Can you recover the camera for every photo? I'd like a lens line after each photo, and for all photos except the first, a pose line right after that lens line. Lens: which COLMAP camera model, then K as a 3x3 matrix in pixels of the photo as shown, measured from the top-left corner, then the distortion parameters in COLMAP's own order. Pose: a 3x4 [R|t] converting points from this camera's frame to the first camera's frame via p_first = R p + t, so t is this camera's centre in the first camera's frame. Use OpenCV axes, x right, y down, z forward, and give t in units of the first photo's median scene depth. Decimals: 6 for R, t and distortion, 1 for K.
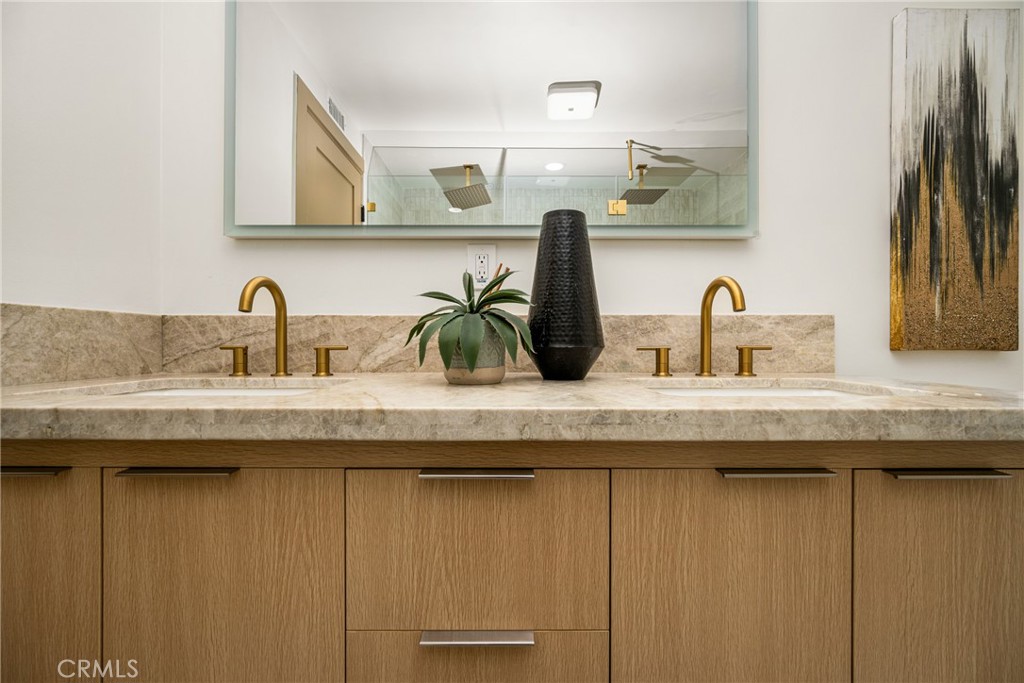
lens RADIAL K [[407.3, 0, 507.3], [0, 407.3, 341.8], [0, 0, 1]] dist [-0.002430, 0.000413]
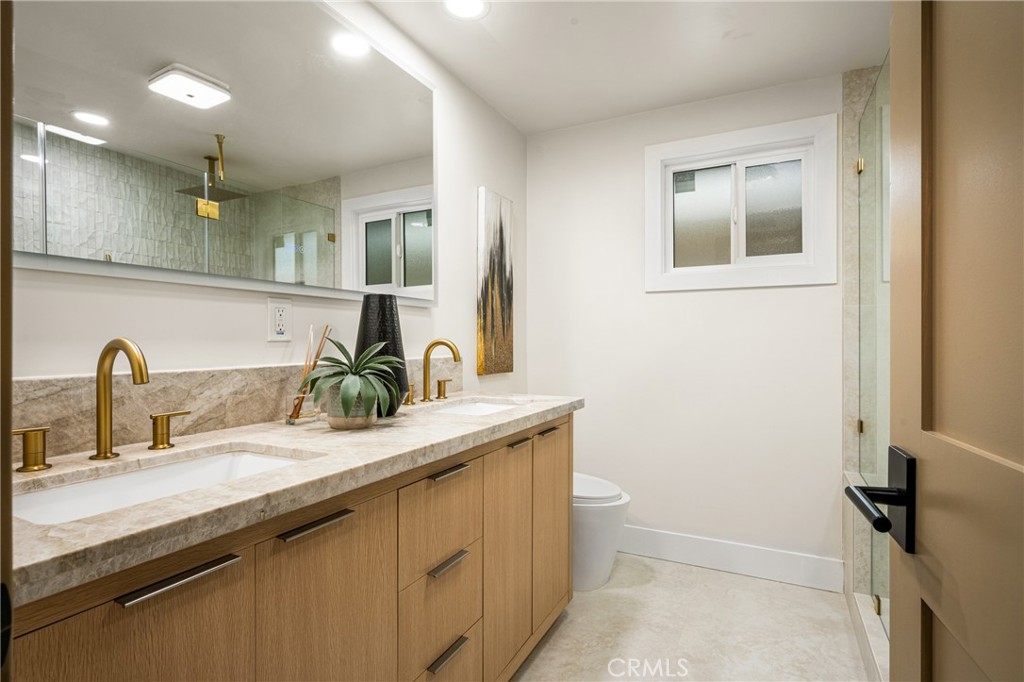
lens RADIAL K [[509.3, 0, 510.9], [0, 509.3, 345.2], [0, 0, 1]] dist [0.000233, -0.000406]
pose [[0.456071, -0.007015, 0.889916, -0.989511], [0.001918, 0.999974, 0.006900, -0.128731], [-0.889941, -0.001440, 0.456073, -0.138679]]
